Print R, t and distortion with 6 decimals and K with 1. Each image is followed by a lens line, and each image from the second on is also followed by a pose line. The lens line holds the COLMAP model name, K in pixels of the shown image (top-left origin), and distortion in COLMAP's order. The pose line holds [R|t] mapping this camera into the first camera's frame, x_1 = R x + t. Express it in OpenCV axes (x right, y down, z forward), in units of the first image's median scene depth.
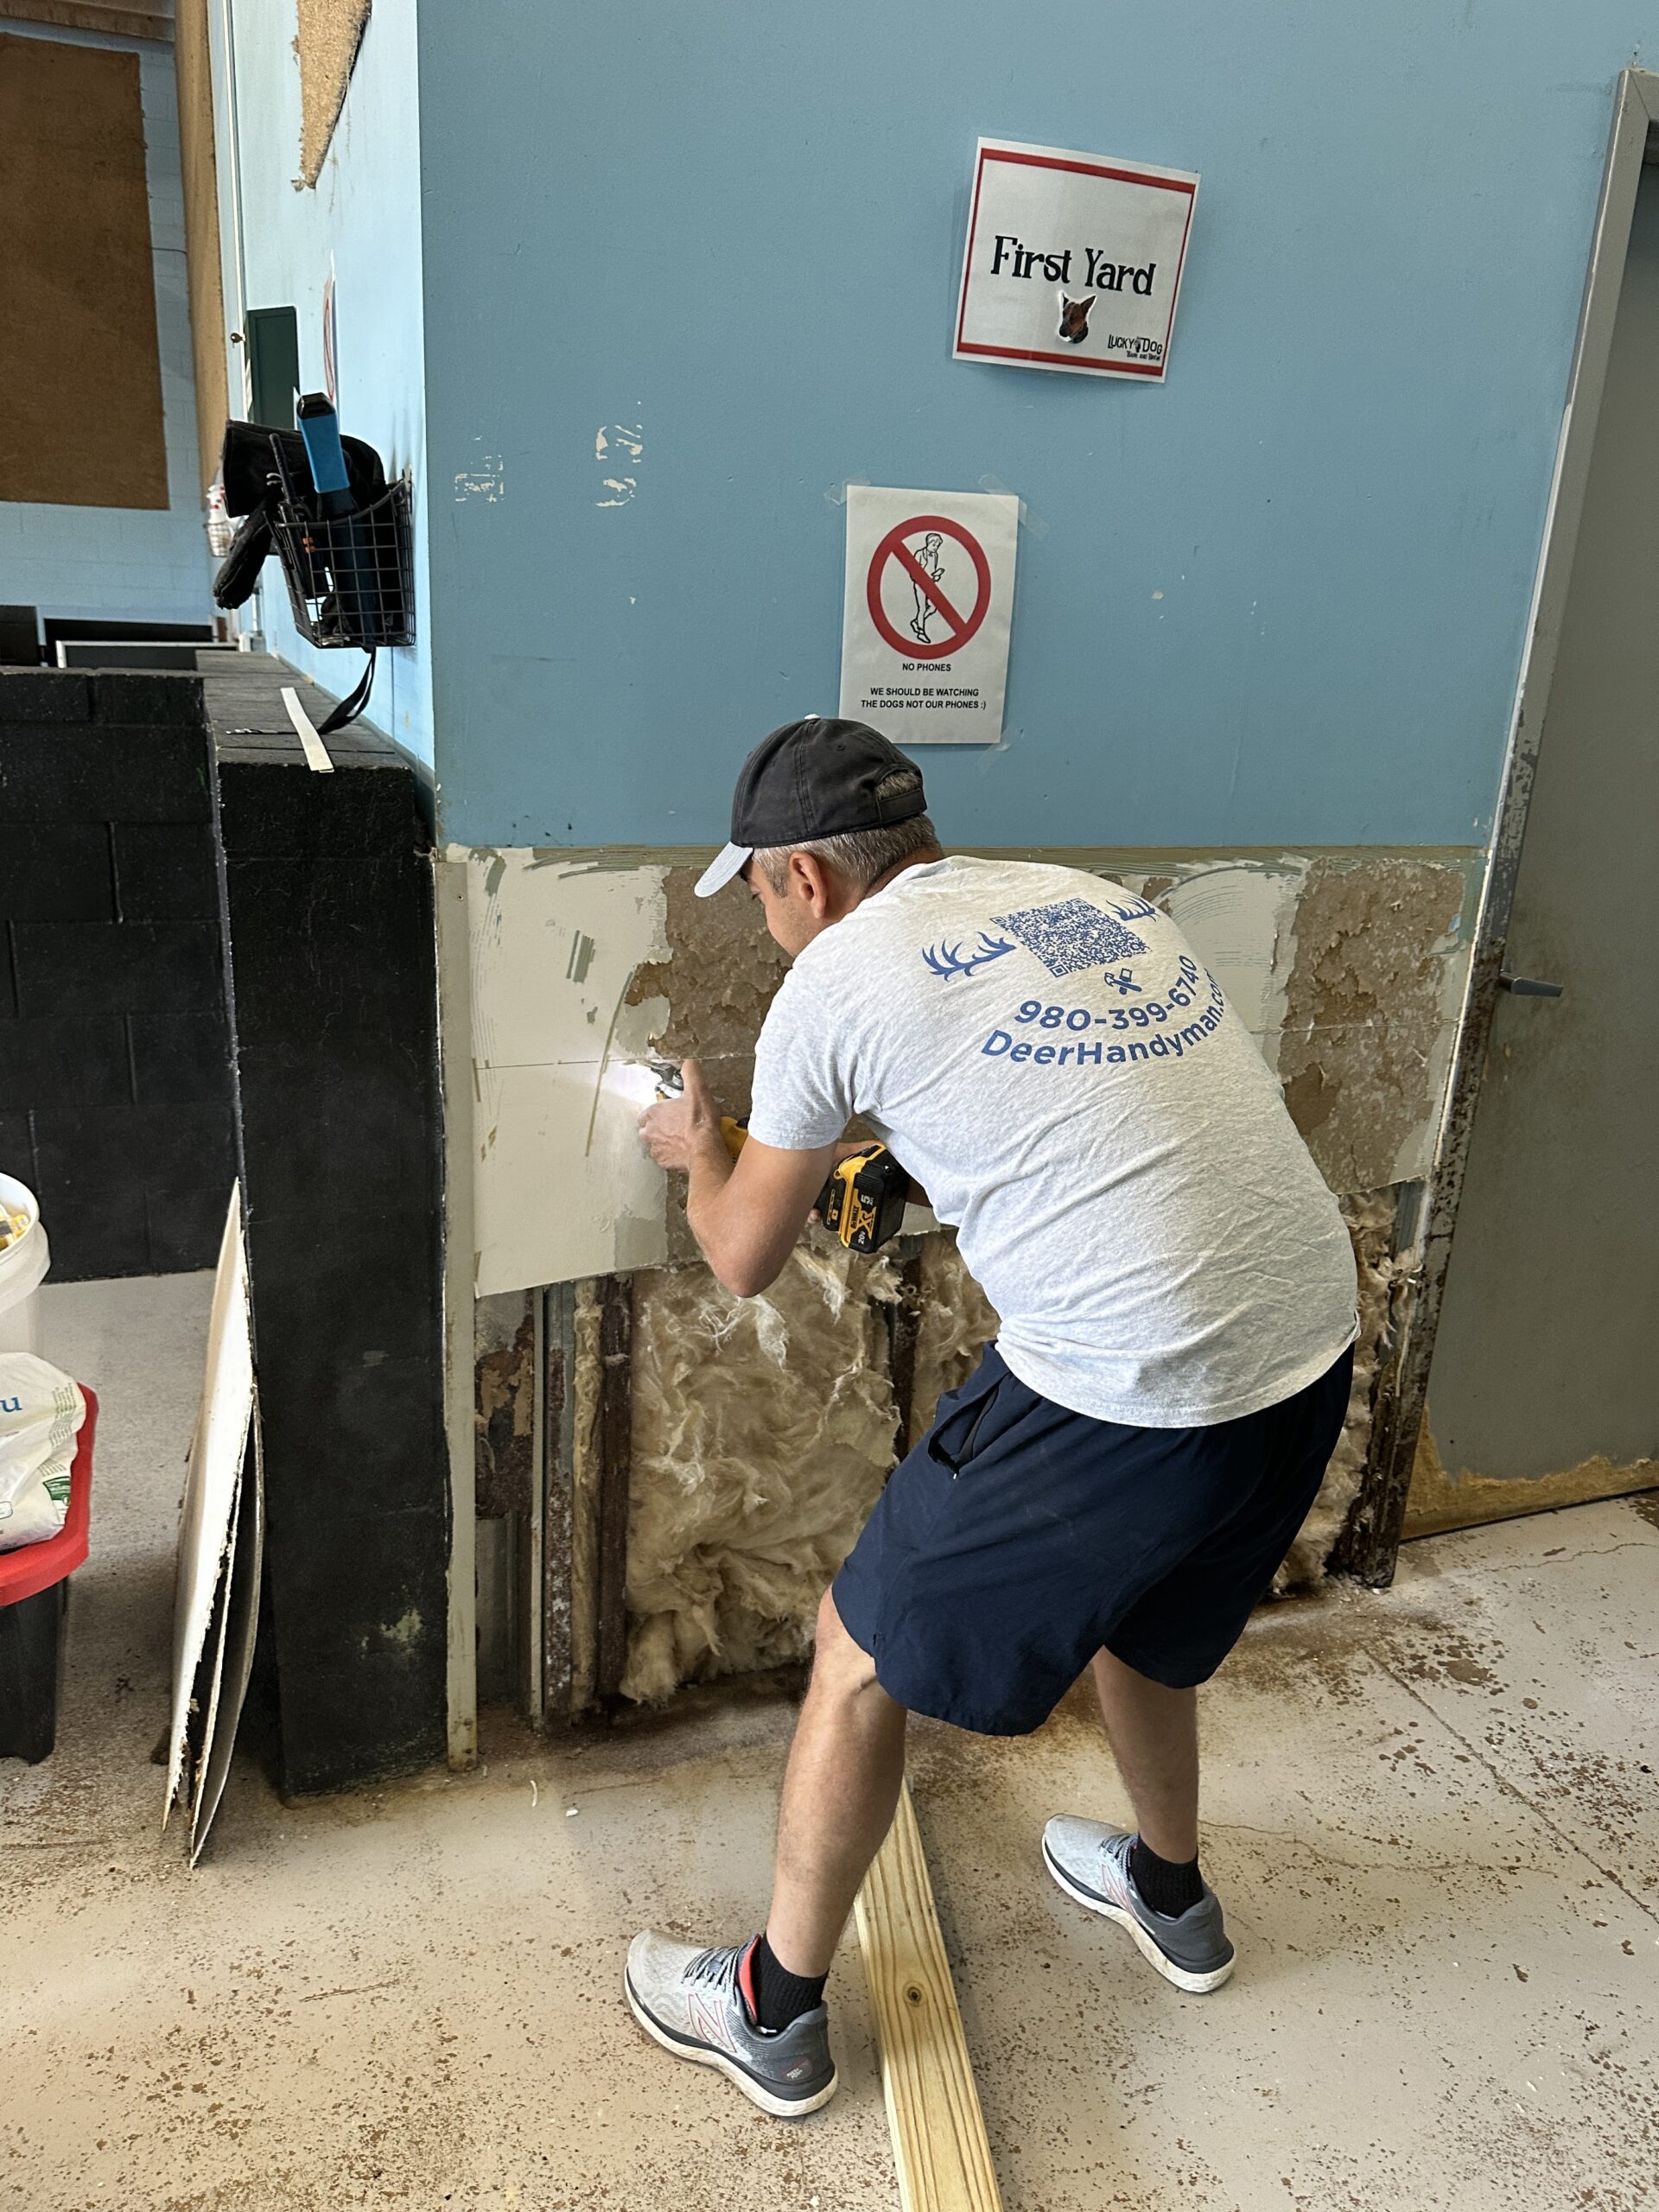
lens RADIAL K [[1590.1, 0, 829.5], [0, 1590.1, 1106.0], [0, 0, 1]] dist [0.041935, -0.039252]
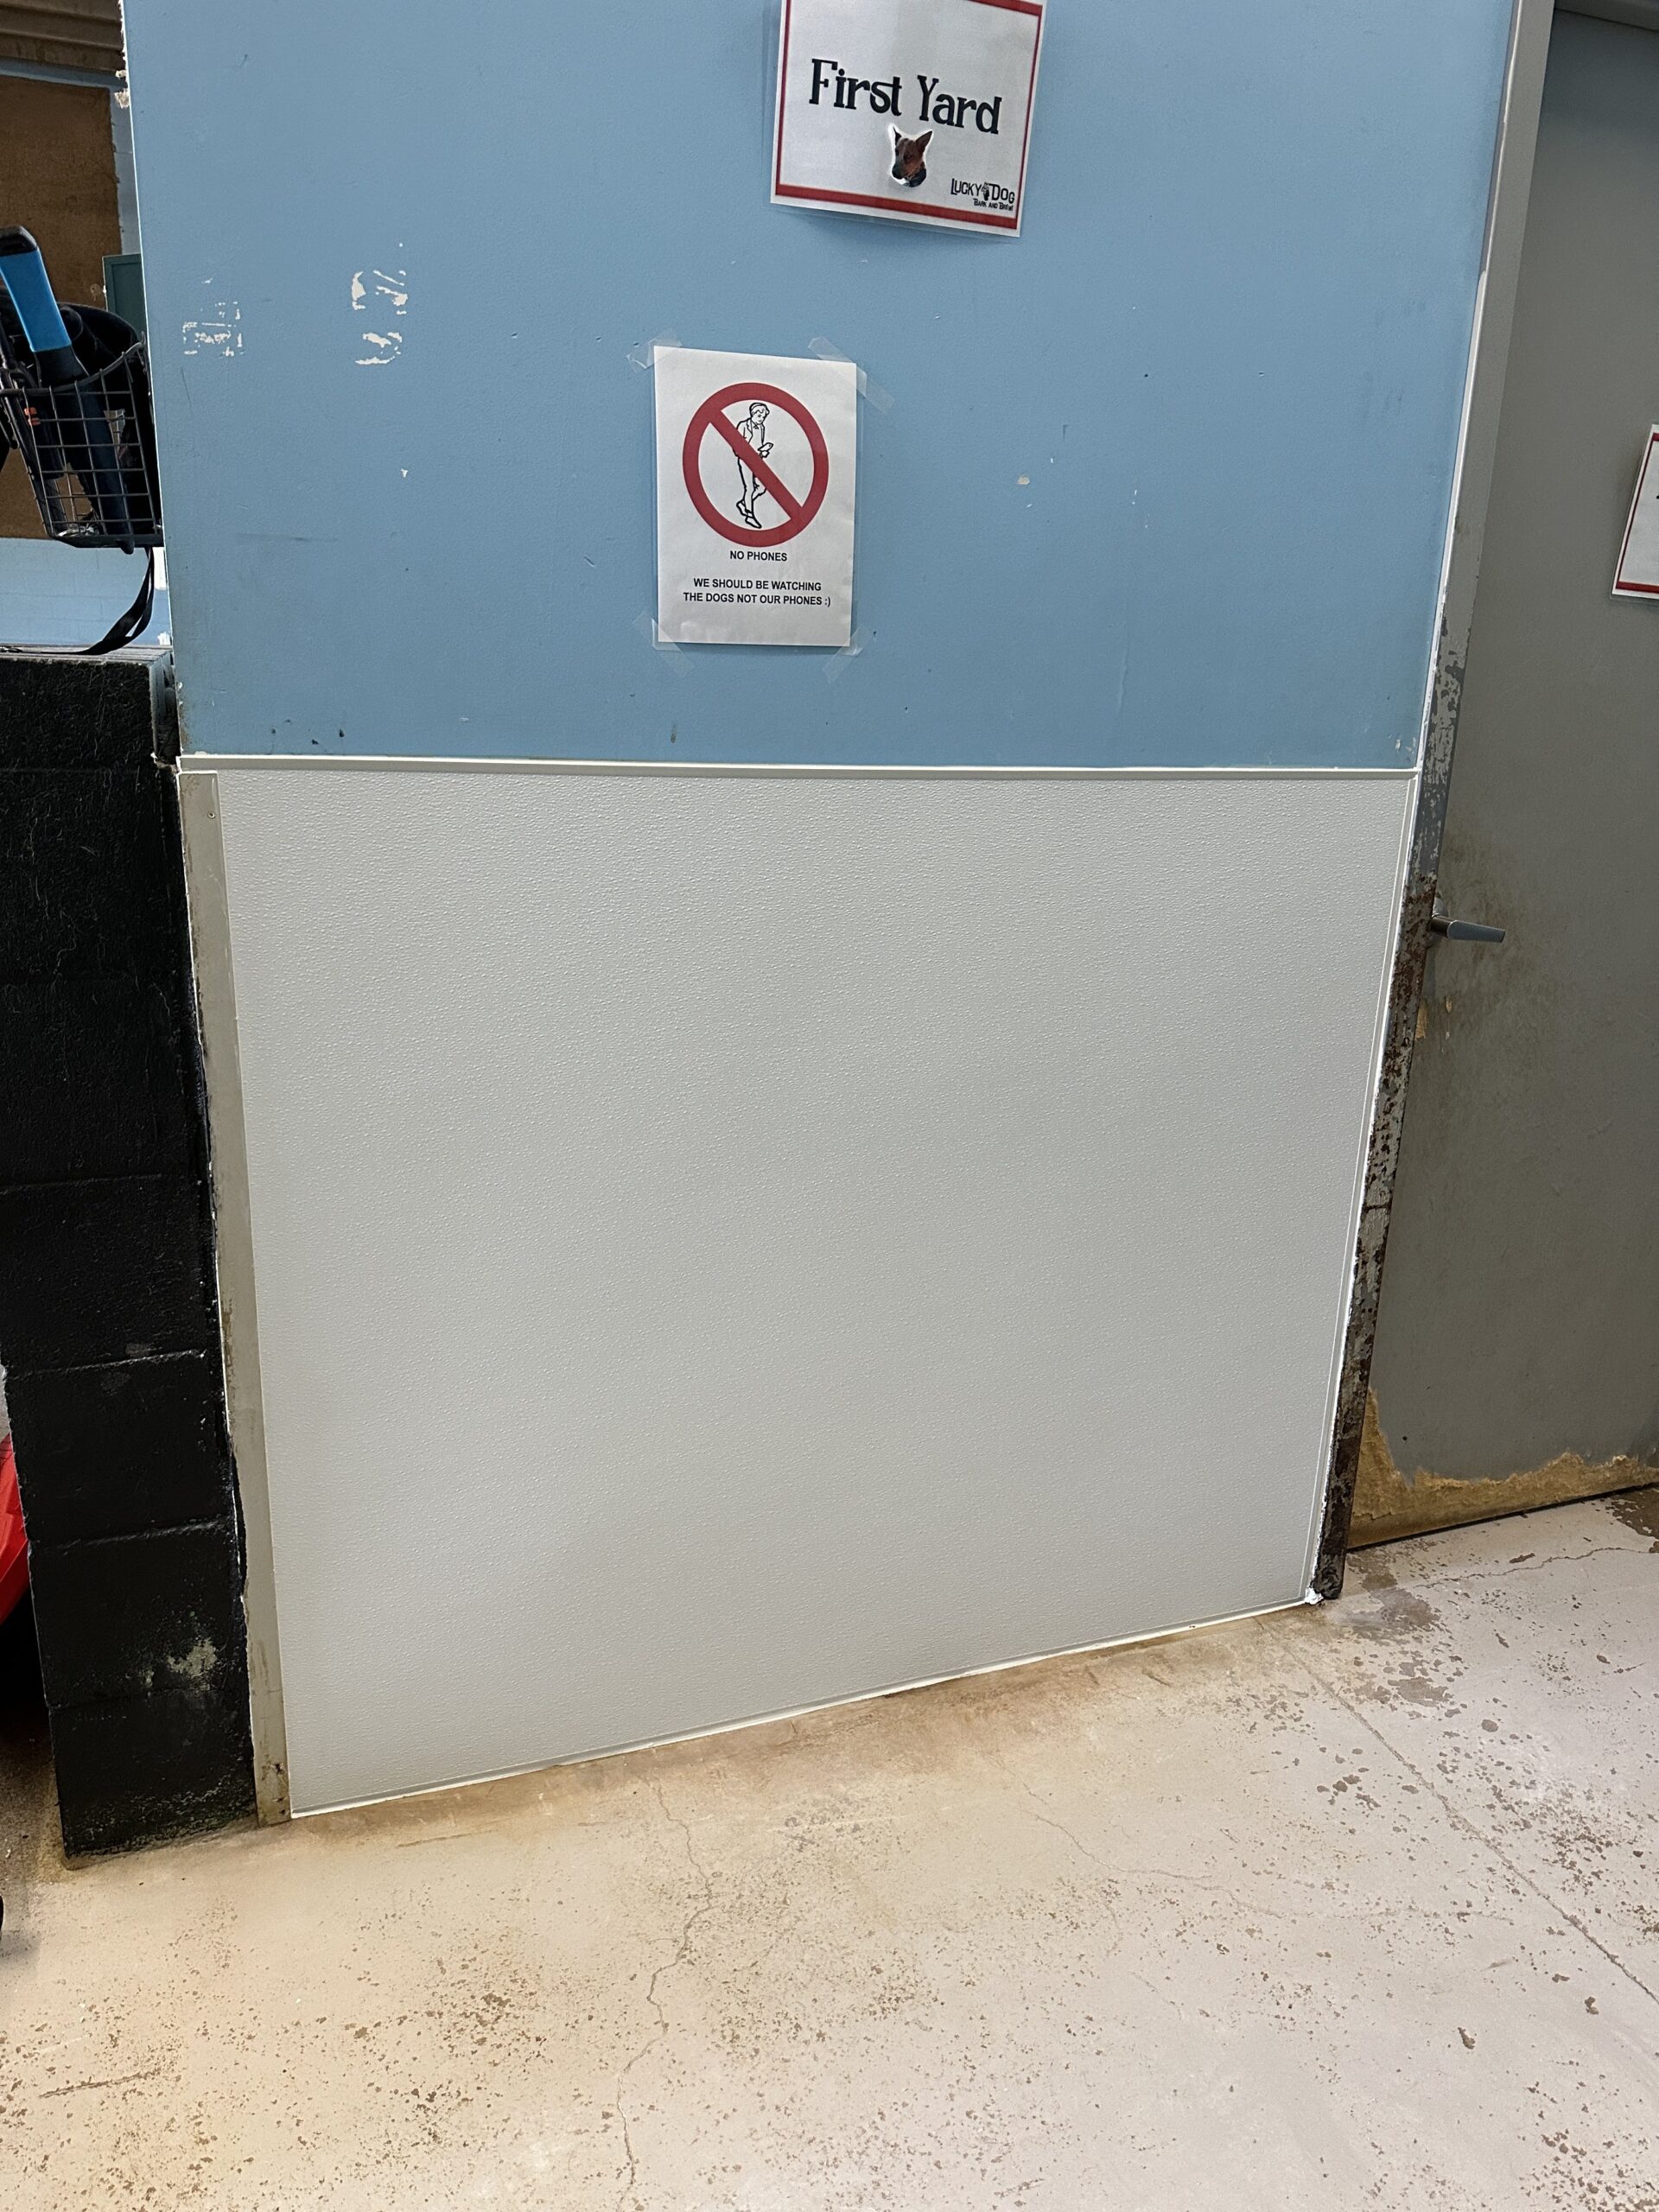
lens RADIAL K [[1581.2, 0, 835.7], [0, 1581.2, 1103.8], [0, 0, 1]] dist [0.039864, -0.034382]
pose [[0.999843, -0.017287, -0.003979, 0.095164], [0.017194, 0.999602, -0.022387, 0.044987], [0.004365, 0.022315, 0.999741, 0.115751]]
